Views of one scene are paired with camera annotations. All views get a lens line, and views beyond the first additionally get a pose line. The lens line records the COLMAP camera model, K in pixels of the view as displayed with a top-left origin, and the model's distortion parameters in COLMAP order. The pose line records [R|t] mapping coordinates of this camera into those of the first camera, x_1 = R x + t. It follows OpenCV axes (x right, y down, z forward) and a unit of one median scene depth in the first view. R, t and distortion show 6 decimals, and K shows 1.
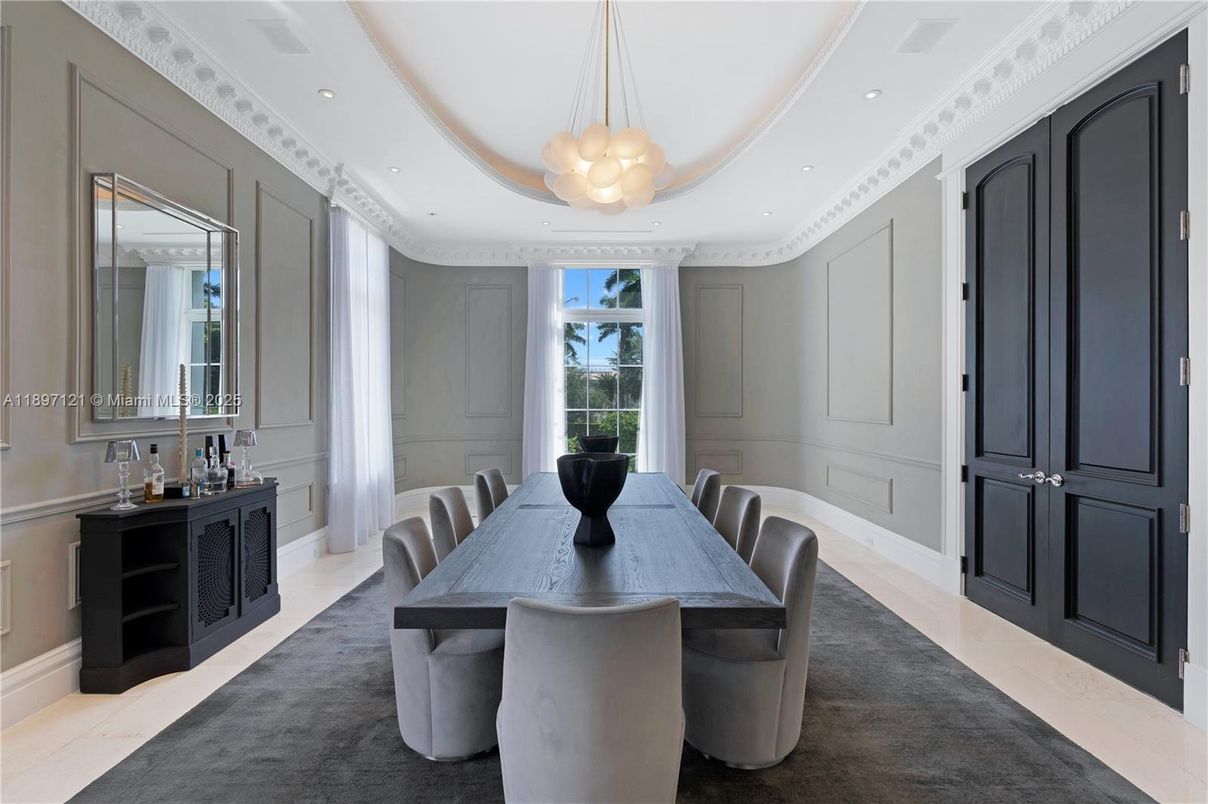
lens RADIAL K [[545.9, 0, 604.4], [0, 545.9, 399.1], [0, 0, 1]] dist [0.002647, 0.002018]
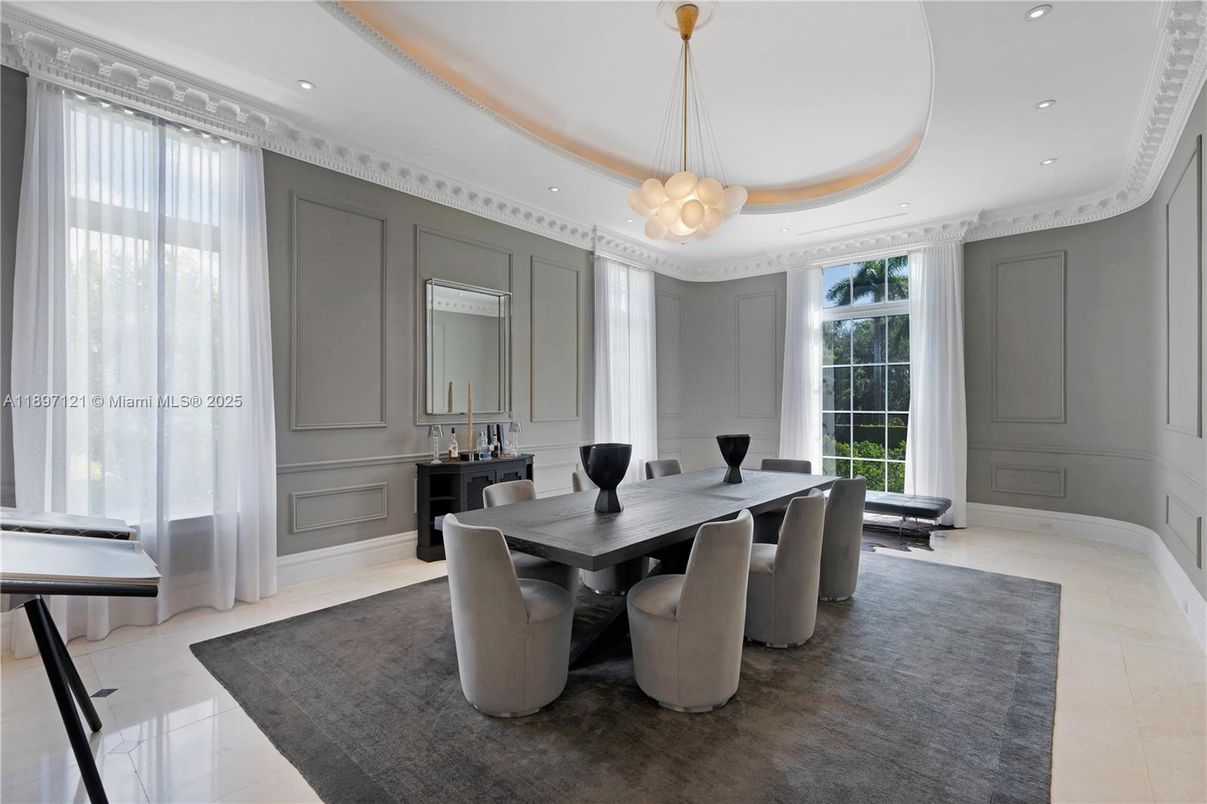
lens RADIAL K [[545.4, 0, 607.1], [0, 545.4, 404.4], [0, 0, 1]] dist [0.002647, 0.002018]
pose [[0.760299, 0.003054, -0.649566, 0.417180], [0.003217, 0.999959, 0.008466, -0.004085], [0.649565, -0.008526, 0.760258, -0.001165]]
